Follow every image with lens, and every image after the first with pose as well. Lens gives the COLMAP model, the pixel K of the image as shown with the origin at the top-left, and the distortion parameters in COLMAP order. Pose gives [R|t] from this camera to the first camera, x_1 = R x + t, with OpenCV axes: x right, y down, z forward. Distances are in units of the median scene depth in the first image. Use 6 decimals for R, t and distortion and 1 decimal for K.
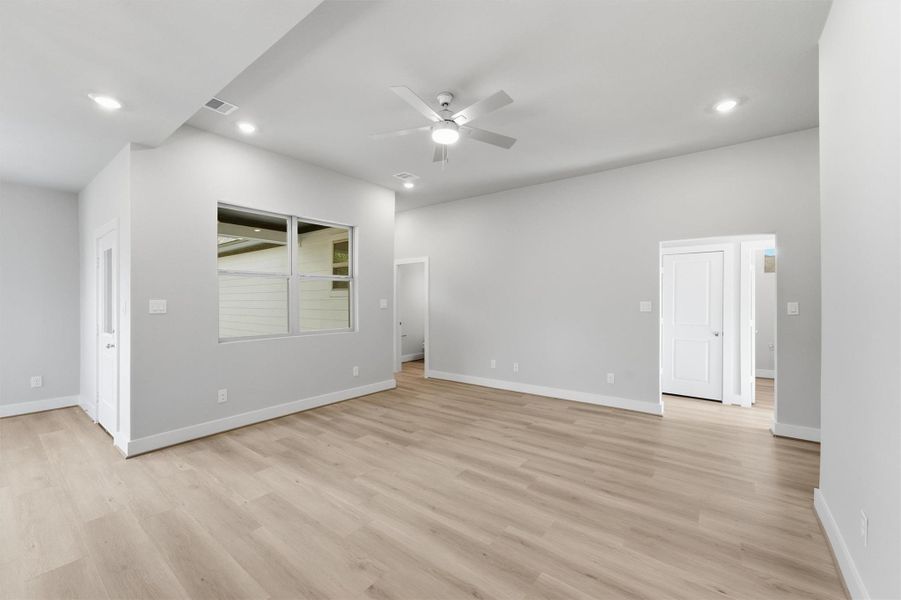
lens RADIAL K [[361.3, 0, 447.7], [0, 361.3, 300.3], [0, 0, 1]] dist [-0.020464, 0.002843]
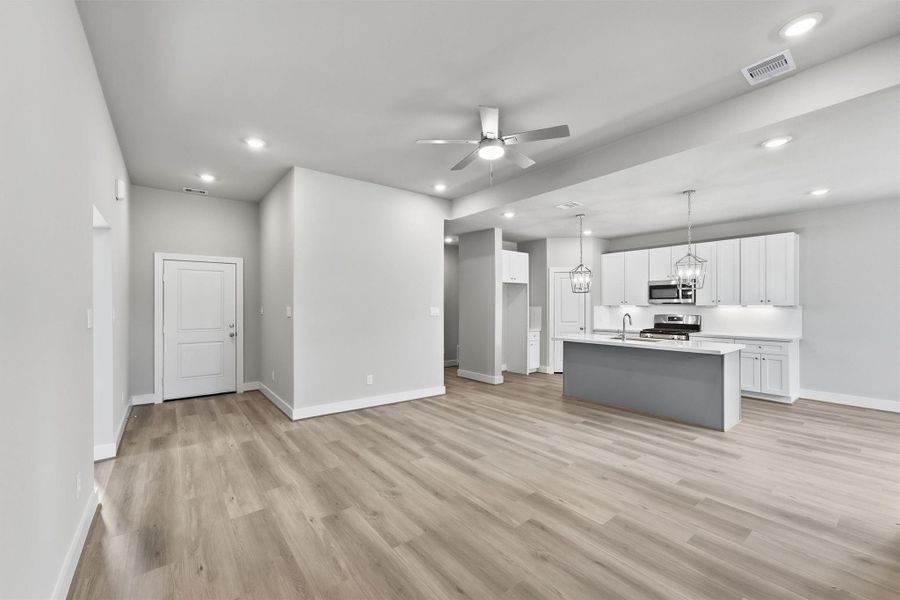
lens RADIAL K [[360.9, 0, 450.6], [0, 360.9, 309.0], [0, 0, 1]] dist [-0.020464, 0.002843]
pose [[-0.970549, 0.000057, 0.240903, -0.114748], [0.000671, 0.999997, 0.002467, 0.003084], [-0.240902, 0.002556, -0.970546, 1.634216]]
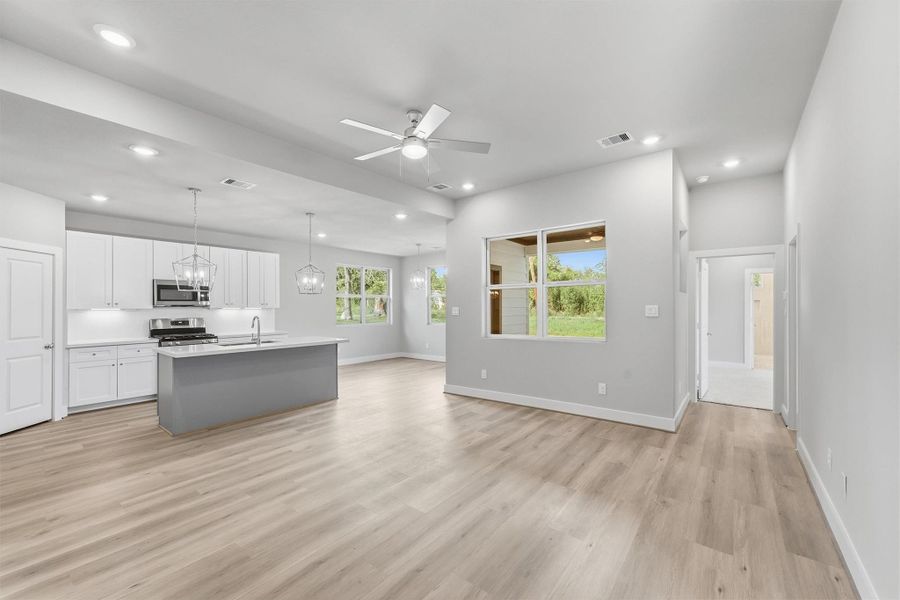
lens RADIAL K [[360.9, 0, 447.8], [0, 360.9, 305.1], [0, 0, 1]] dist [-0.020464, 0.002843]
pose [[-0.010943, -0.008631, -0.999903, 0.824847], [0.009866, 0.999913, -0.008739, 0.003121], [0.999891, -0.009960, -0.010857, 0.880552]]
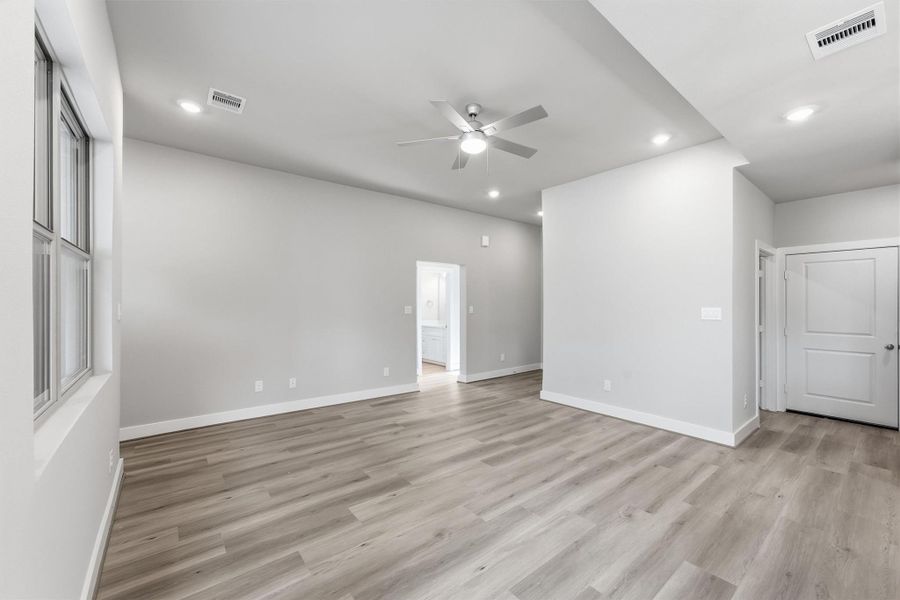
lens RADIAL K [[360.9, 0, 449.1], [0, 360.9, 301.7], [0, 0, 1]] dist [-0.020464, 0.002843]
pose [[0.224890, 0.012527, 0.974304, -0.811458], [-0.007693, 0.999909, -0.011081, 0.001371], [-0.974354, -0.005003, 0.224966, 0.666534]]
